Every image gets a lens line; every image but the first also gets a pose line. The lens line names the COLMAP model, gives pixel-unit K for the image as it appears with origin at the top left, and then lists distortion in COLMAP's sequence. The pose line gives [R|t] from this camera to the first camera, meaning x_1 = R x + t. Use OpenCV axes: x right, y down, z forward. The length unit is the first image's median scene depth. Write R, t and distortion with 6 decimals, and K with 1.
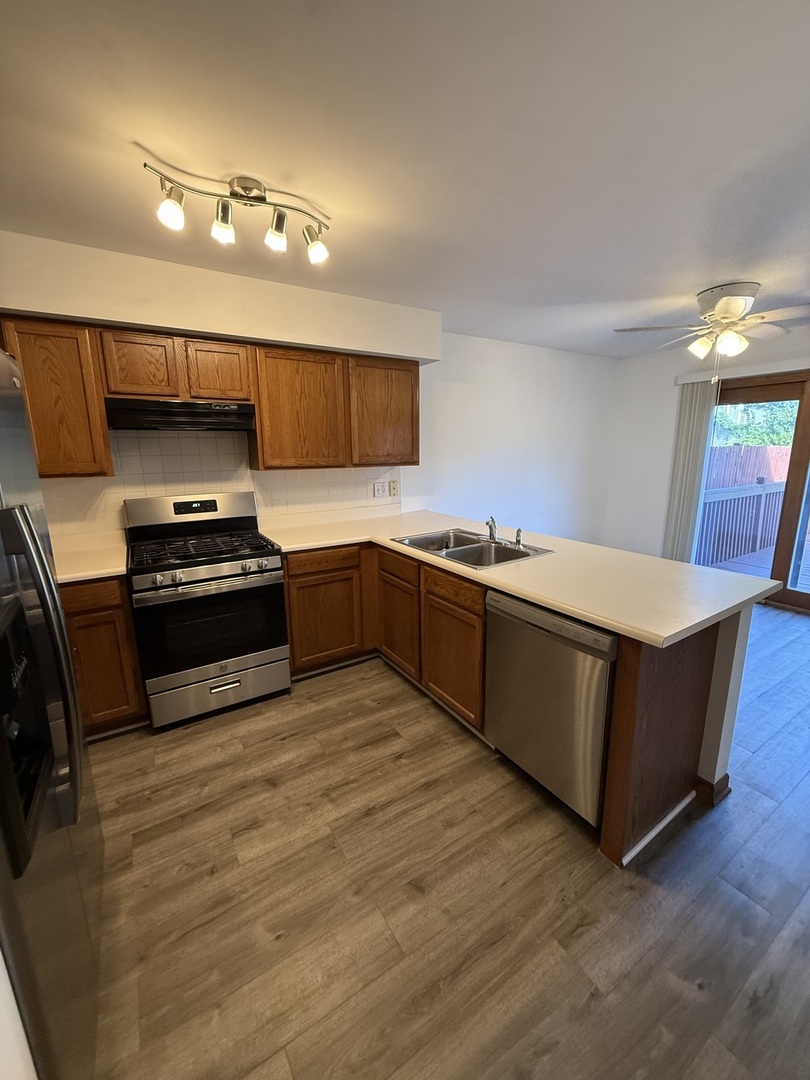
lens RADIAL K [[438.6, 0, 405.0], [0, 438.6, 540.0], [0, 0, 1]] dist [0.002289, 0.000519]
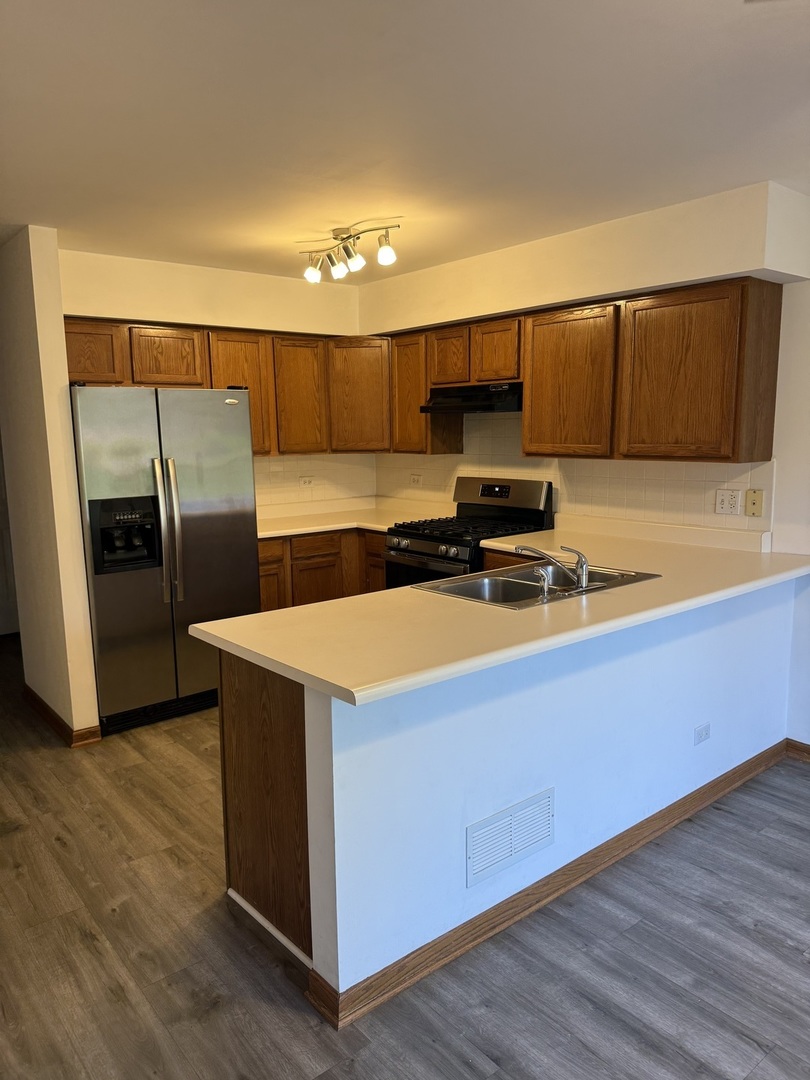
lens RADIAL K [[760.0, 0, 406.4], [0, 760.0, 561.4], [0, 0, 1]] dist [-0.005909, -0.002300]
pose [[0.116558, 0.181090, -0.976535, 1.095836], [-0.188447, 0.969408, 0.157276, -0.143606], [0.975142, 0.165694, 0.147118, 0.562968]]
